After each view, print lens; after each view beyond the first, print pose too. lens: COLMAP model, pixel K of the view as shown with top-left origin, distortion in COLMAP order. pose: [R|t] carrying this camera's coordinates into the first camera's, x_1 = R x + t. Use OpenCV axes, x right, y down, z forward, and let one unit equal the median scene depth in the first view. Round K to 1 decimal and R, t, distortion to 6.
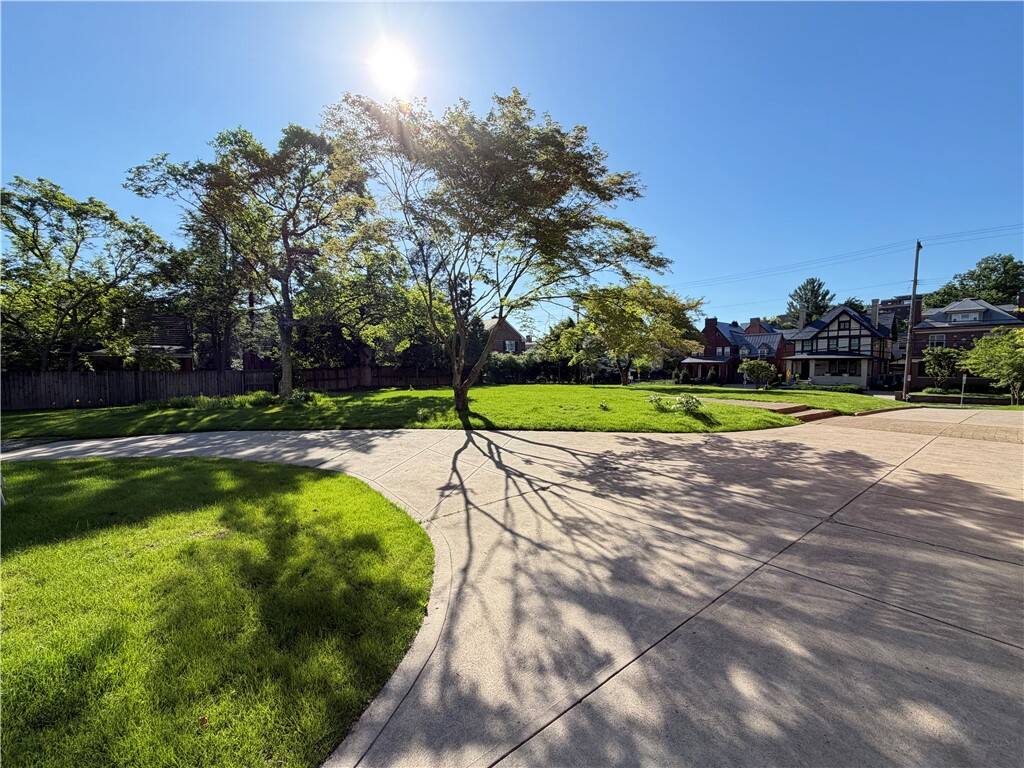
lens RADIAL K [[407.9, 0, 511.9], [0, 407.9, 383.4], [0, 0, 1]] dist [0.000398, 0.000521]
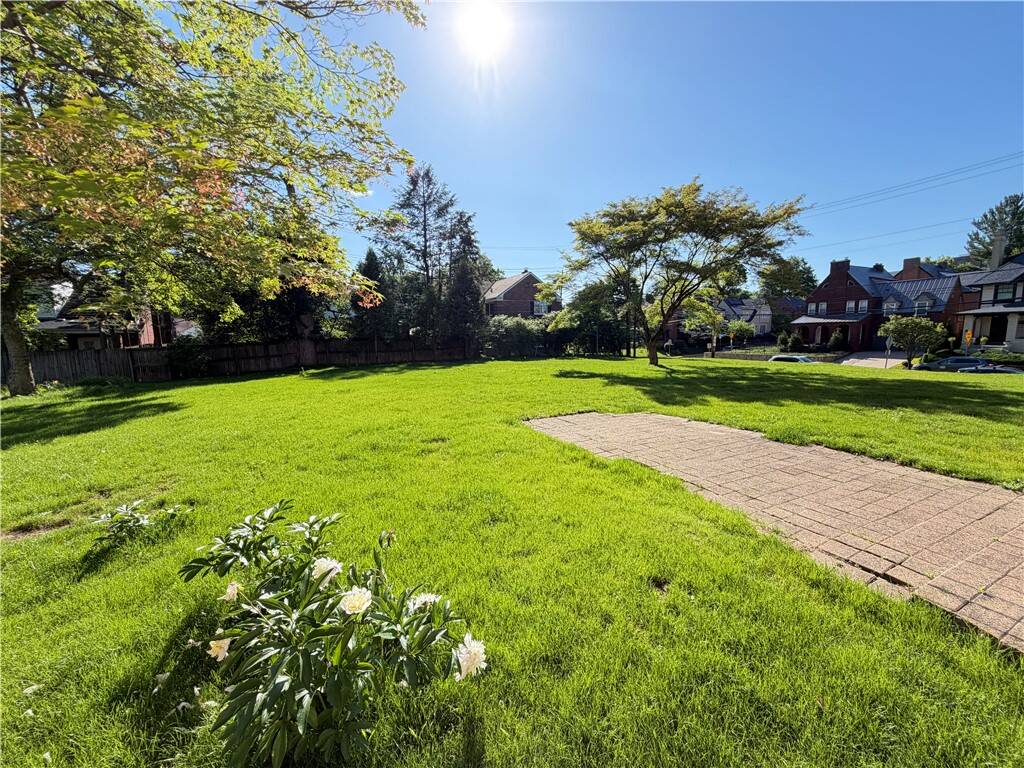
lens RADIAL K [[407.9, 0, 512.1], [0, 407.9, 385.6], [0, 0, 1]] dist [0.000398, 0.000521]
pose [[0.974447, 0.008004, -0.224474, 0.087613], [0.011399, 0.996315, 0.085006, -0.007025], [0.224327, -0.085393, 0.970765, 0.150333]]
